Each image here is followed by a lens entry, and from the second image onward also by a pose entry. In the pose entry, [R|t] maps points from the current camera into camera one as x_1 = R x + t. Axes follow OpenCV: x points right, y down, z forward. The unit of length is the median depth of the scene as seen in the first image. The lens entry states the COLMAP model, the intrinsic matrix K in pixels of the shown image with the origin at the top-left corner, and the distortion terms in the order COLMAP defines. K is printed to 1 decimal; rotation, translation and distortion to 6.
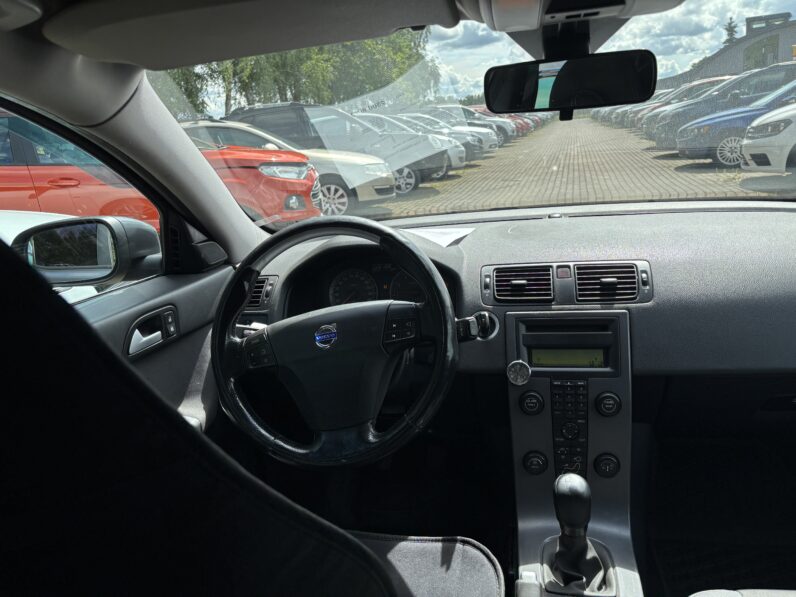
lens RADIAL K [[596.1, 0, 396.6], [0, 596.1, 293.2], [0, 0, 1]] dist [0.010376, -0.008925]
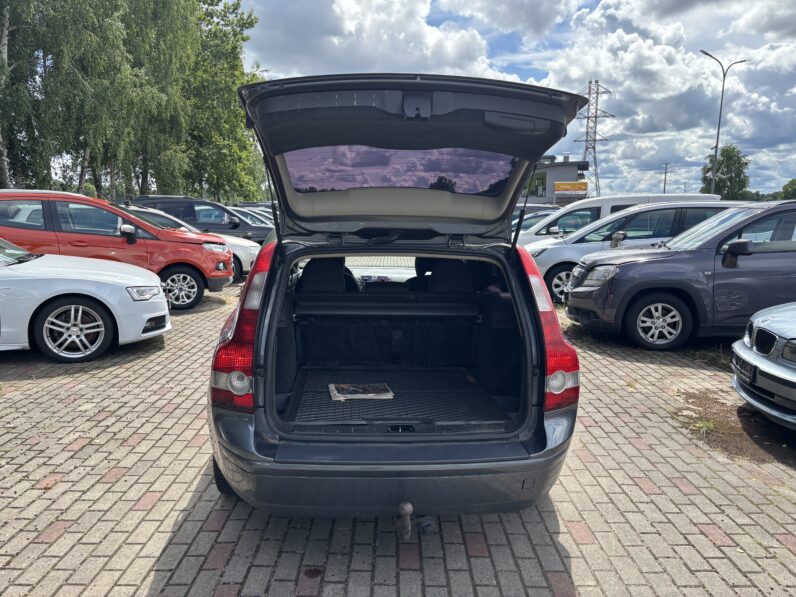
lens RADIAL K [[600.7, 0, 394.1], [0, 600.7, 297.2], [0, 0, 1]] dist [0.018616, -0.002922]
pose [[0.955381, 0.061588, 0.288884, -1.423217], [-0.020836, 0.989636, -0.142078, 1.197972], [-0.294640, 0.129720, 0.946763, -5.320314]]
